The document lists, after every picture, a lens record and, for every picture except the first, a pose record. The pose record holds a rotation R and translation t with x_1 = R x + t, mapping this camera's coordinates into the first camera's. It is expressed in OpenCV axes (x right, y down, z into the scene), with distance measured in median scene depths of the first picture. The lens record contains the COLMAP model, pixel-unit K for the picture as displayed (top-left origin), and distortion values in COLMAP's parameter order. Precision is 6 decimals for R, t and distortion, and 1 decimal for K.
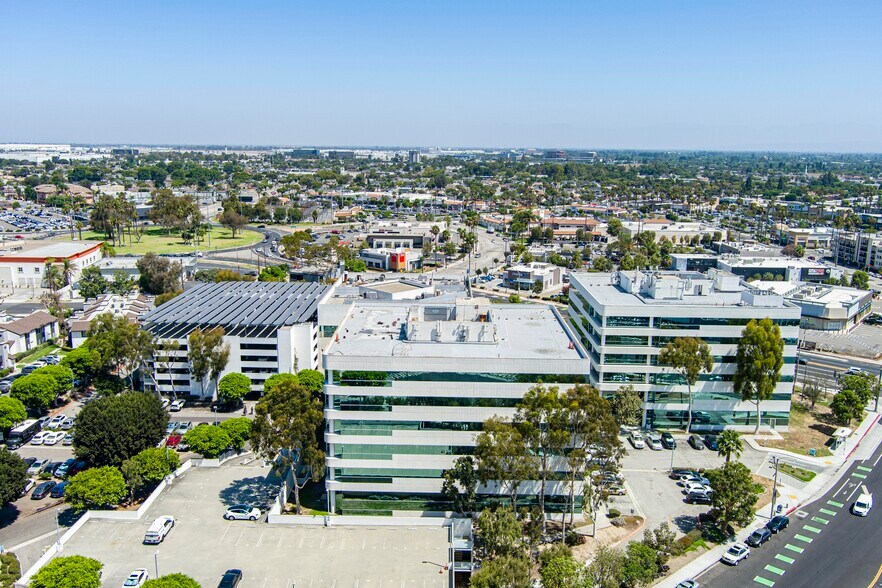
lens RADIAL K [[711.5, 0, 441.3], [0, 711.5, 296.9], [0, 0, 1]] dist [-0.017058, 0.013479]
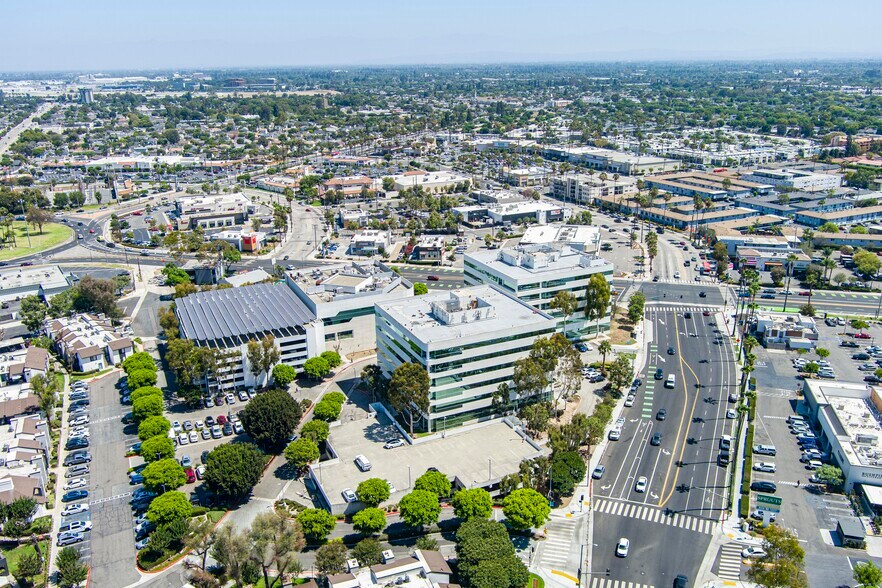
lens RADIAL K [[711.5, 0, 439.1], [0, 711.5, 292.8], [0, 0, 1]] dist [-0.017058, 0.013479]
pose [[0.898571, -0.160836, 0.408291, -0.588055], [0.116796, 0.984508, 0.130778, -0.186506], [-0.423000, -0.069827, 0.903435, -0.400091]]
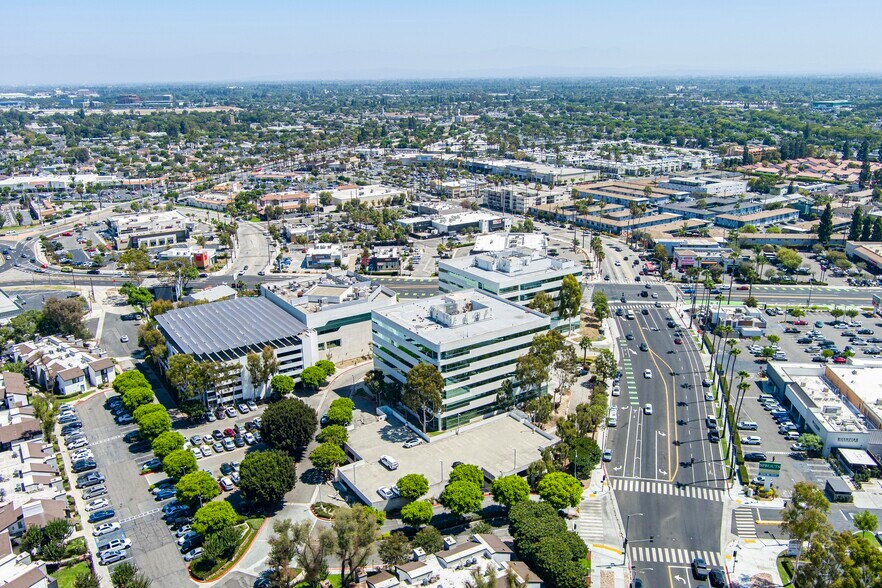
lens RADIAL K [[711.5, 0, 439.6], [0, 711.5, 293.7], [0, 0, 1]] dist [-0.017058, 0.013479]
pose [[0.827365, -0.186431, 0.529821, -0.780496], [0.138922, 0.981921, 0.128575, -0.196545], [-0.544213, -0.032774, 0.838307, -0.358697]]
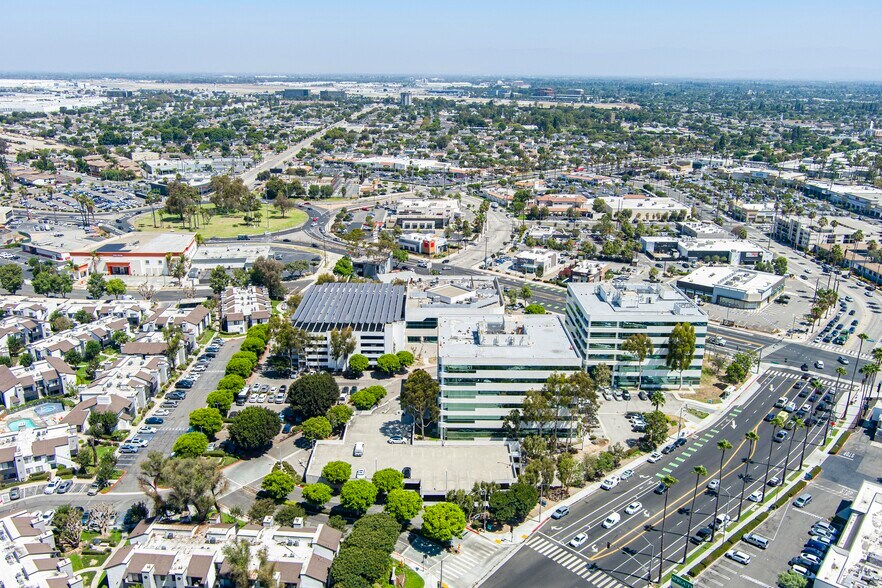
lens RADIAL K [[711.5, 0, 442.0], [0, 711.5, 297.9], [0, 0, 1]] dist [-0.017058, 0.013479]
pose [[0.999739, -0.008148, 0.021358, -0.142874], [0.005976, 0.994983, 0.099867, -0.186503], [-0.022065, -0.099713, 0.994772, -0.606893]]
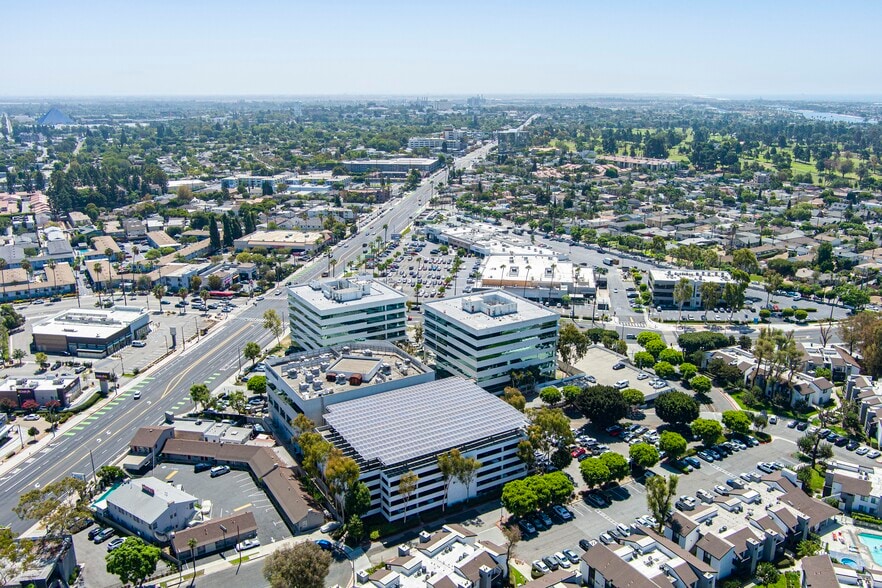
lens RADIAL K [[711.5, 0, 438.3], [0, 711.5, 291.1], [0, 0, 1]] dist [-0.017058, 0.013479]
pose [[-0.520259, -0.239814, 0.819646, -1.398850], [0.174982, 0.909467, 0.377161, -0.711502], [-0.835890, 0.339645, -0.431195, 1.715046]]
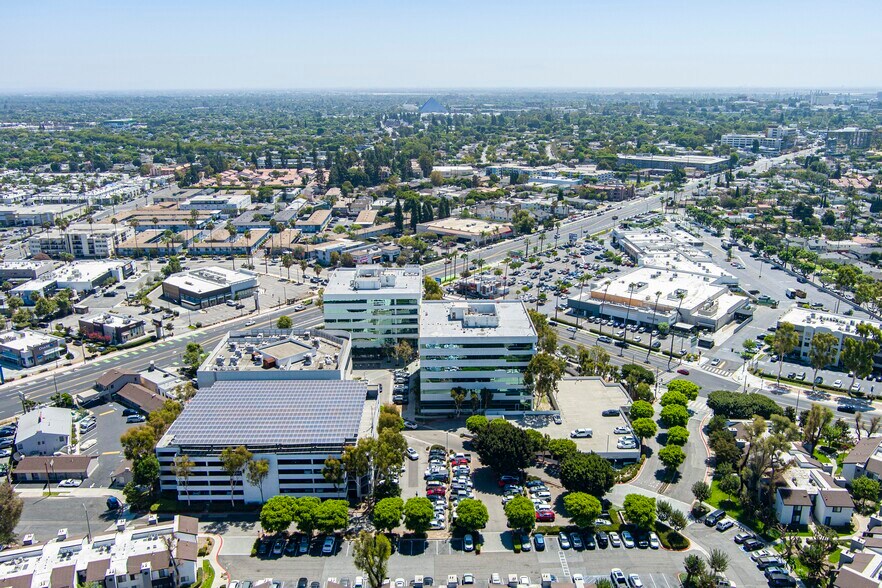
lens RADIAL K [[711.5, 0, 437.2], [0, 711.5, 296.8], [0, 0, 1]] dist [-0.017058, 0.013479]
pose [[-0.026561, -0.295346, 0.955021, -1.537353], [0.211943, 0.931975, 0.294114, -0.509664], [-0.976921, 0.210222, 0.037843, 0.849056]]
